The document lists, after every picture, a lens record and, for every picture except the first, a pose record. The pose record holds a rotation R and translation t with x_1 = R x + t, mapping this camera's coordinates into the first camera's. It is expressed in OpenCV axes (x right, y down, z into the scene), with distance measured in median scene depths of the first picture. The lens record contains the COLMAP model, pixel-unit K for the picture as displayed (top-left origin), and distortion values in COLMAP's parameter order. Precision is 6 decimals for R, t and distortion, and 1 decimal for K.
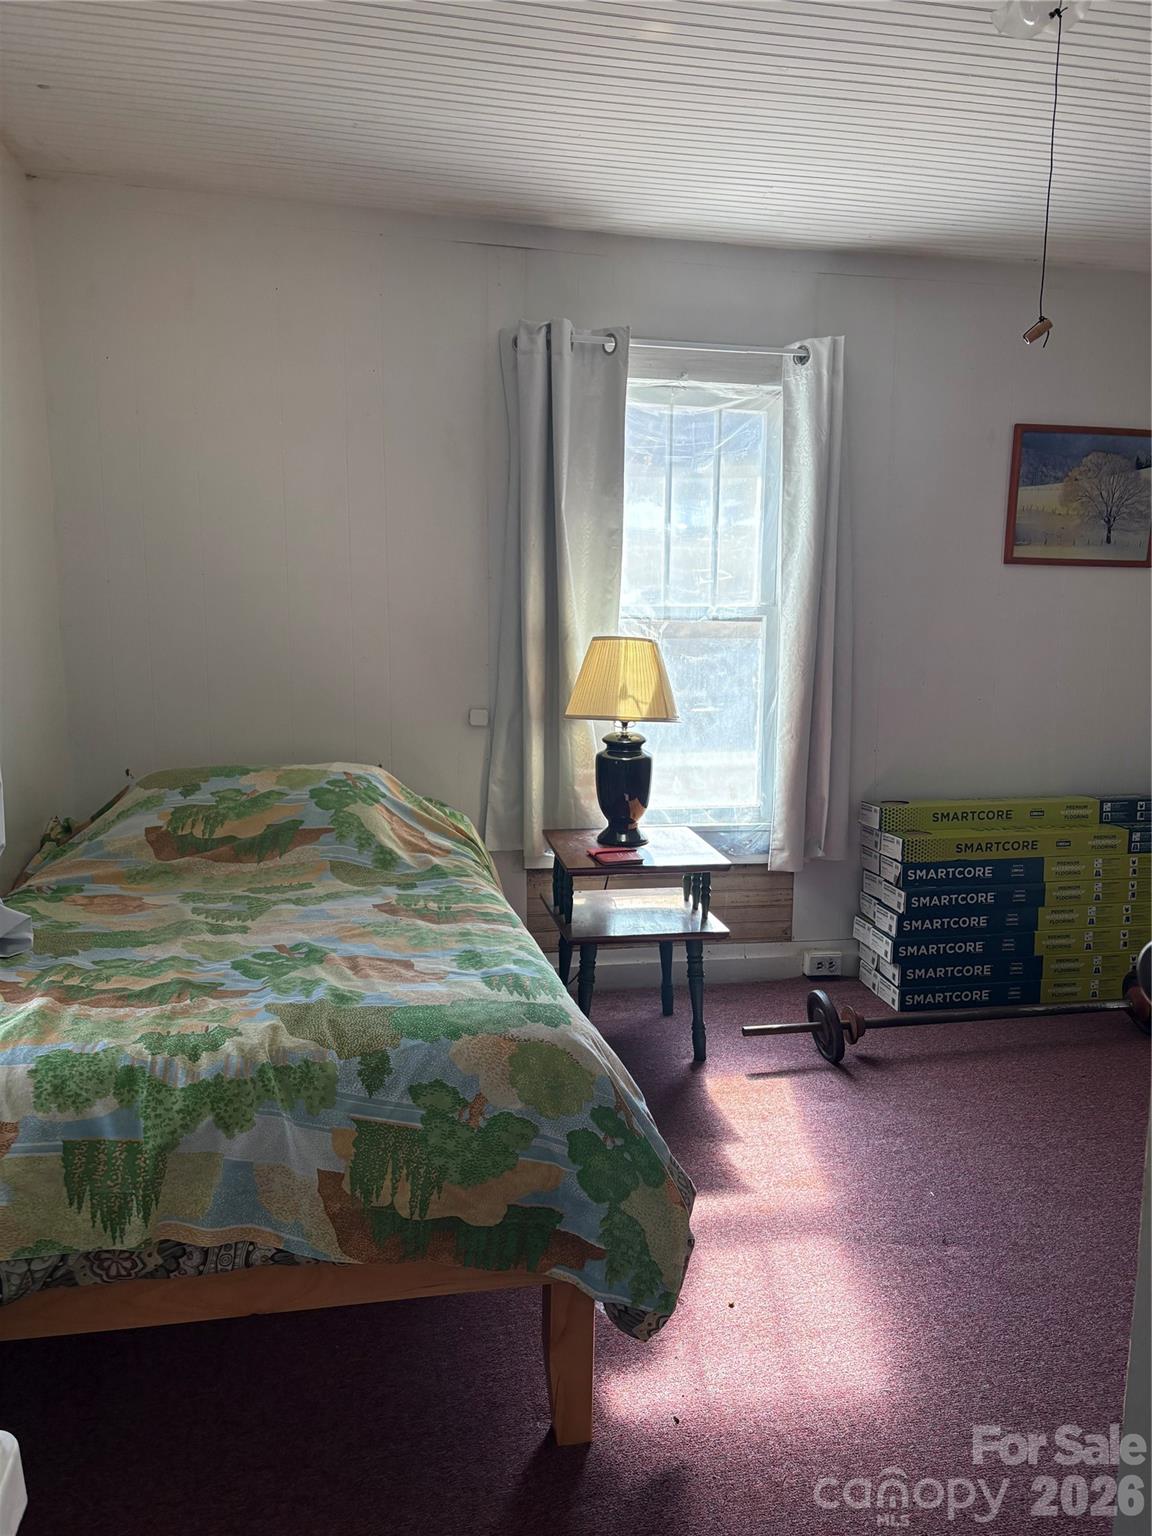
lens RADIAL K [[1150.3, 0, 580.0], [0, 1150.3, 768.1], [0, 0, 1]] dist [0.052597, -0.058514]
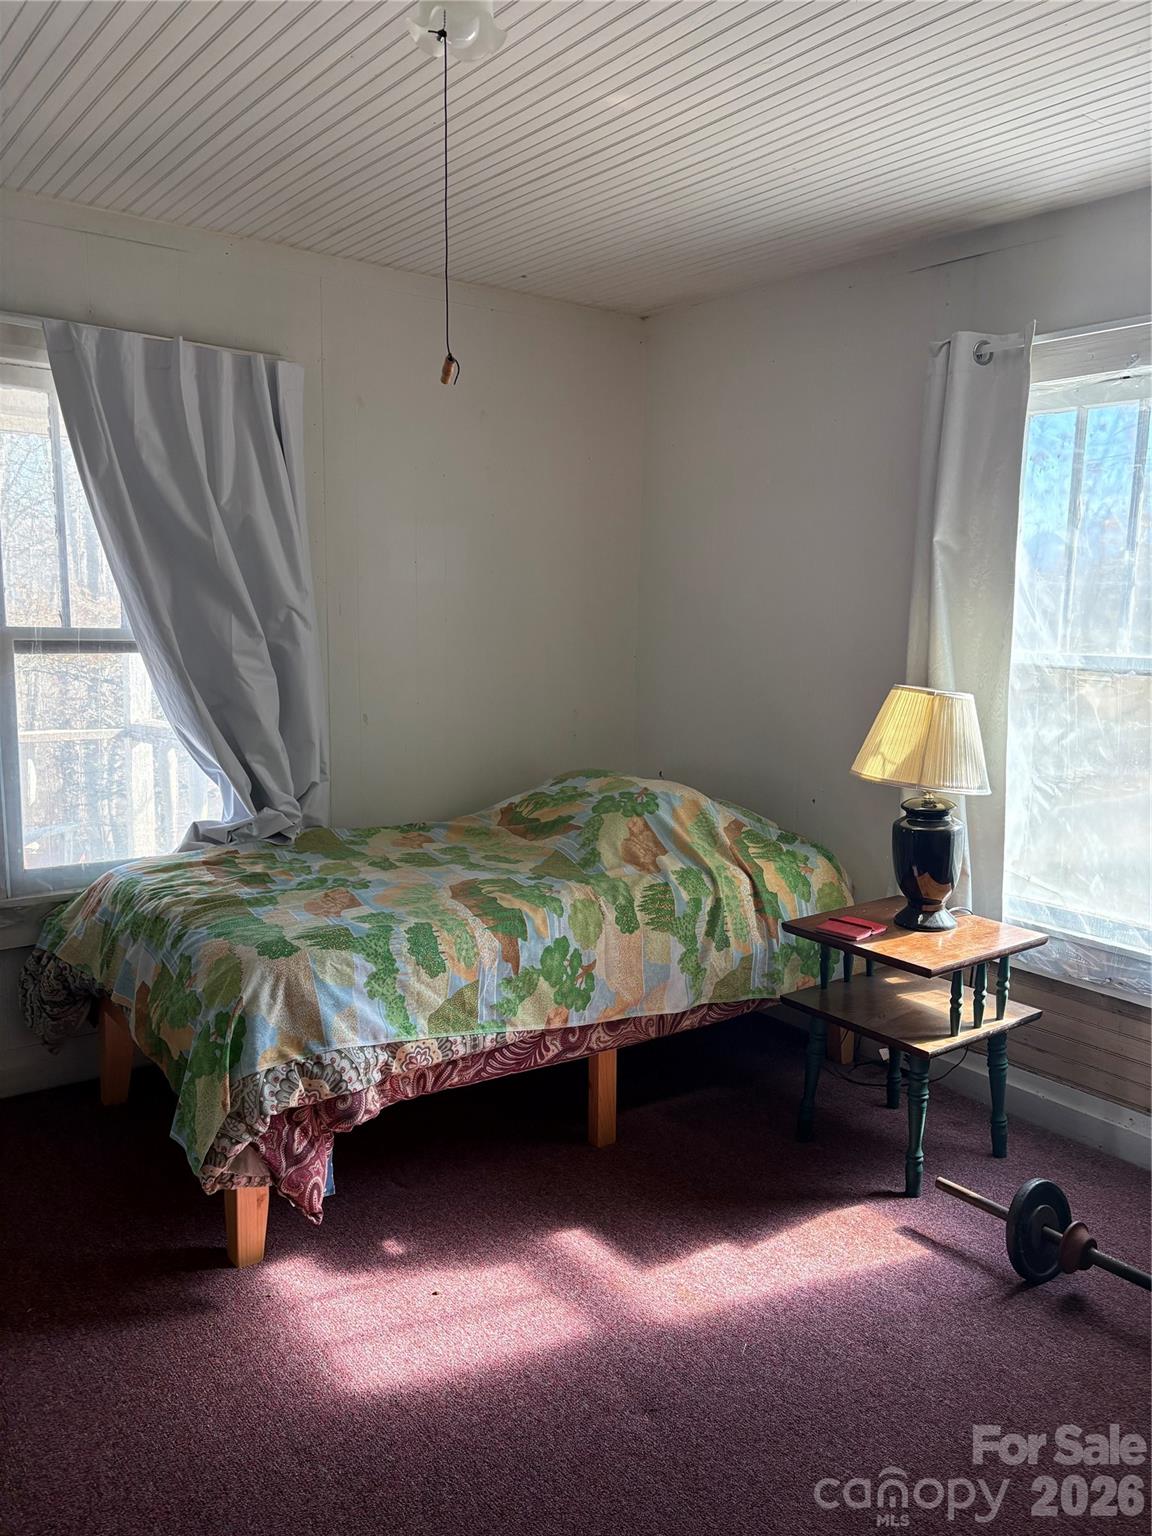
lens RADIAL K [[1150.3, 0, 579.9], [0, 1150.3, 770.4], [0, 0, 1]] dist [0.052597, -0.058514]
pose [[0.429256, 0.122398, -0.894851, 0.803584], [-0.144829, 0.987282, 0.065566, -0.080226], [0.891495, 0.101456, 0.441524, 0.433356]]
